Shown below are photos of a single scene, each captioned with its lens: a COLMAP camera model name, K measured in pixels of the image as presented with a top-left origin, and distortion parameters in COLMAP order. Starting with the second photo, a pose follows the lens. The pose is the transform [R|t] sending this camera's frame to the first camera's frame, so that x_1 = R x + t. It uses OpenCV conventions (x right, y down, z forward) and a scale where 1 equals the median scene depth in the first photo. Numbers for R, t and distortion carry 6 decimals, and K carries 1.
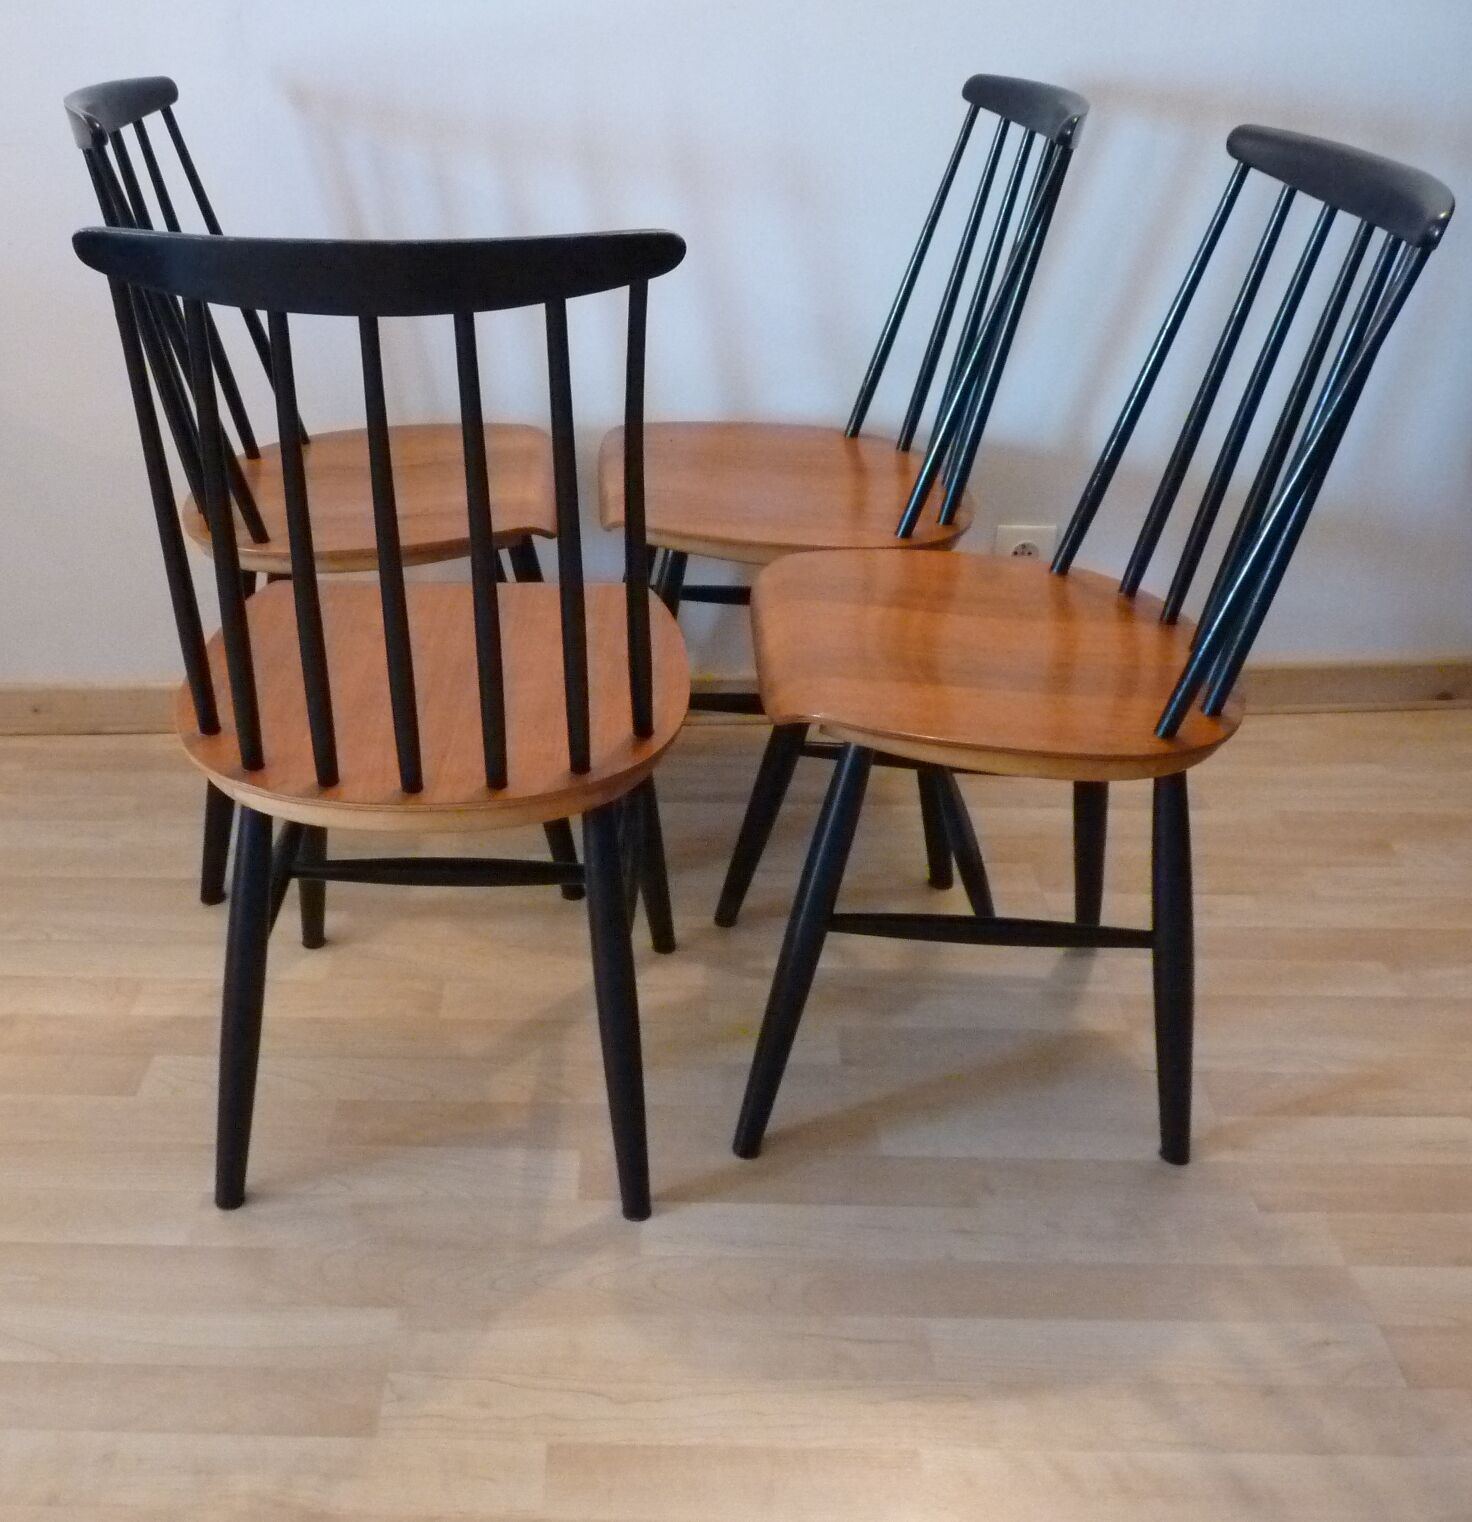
lens RADIAL K [[1481.3, 0, 736.0], [0, 1481.3, 761.0], [0, 0, 1]] dist [0.000452, 0.004360]
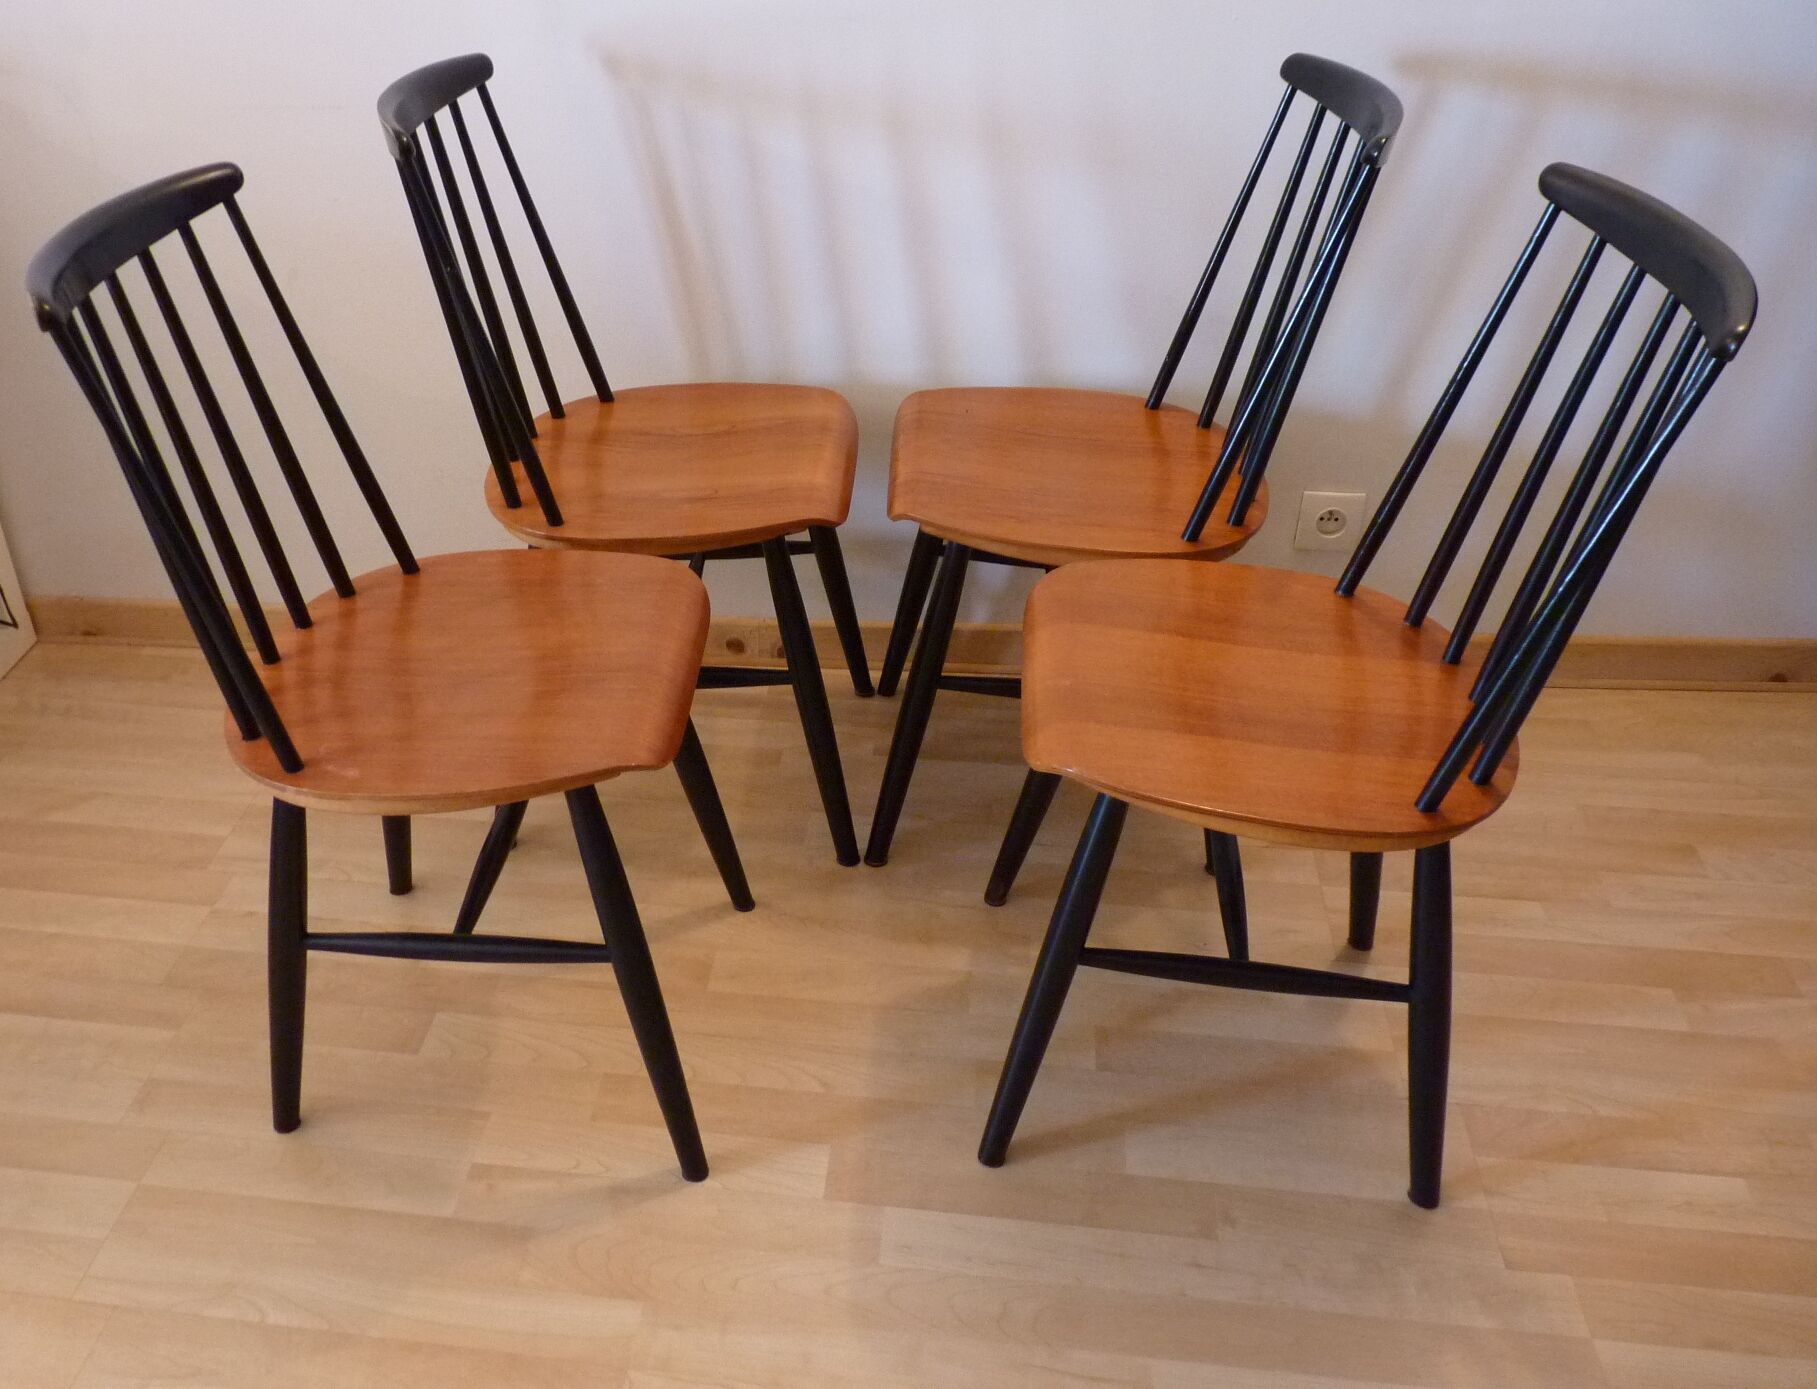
lens RADIAL K [[1493.7, 0, 908.5], [0, 1493.7, 694.5], [0, 0, 1]] dist [0.001644, -0.001541]
pose [[0.994123, 0.050765, -0.095613, 0.031727], [-0.046455, 0.997824, 0.046778, -0.099691], [0.097780, -0.042062, 0.994319, -0.011276]]
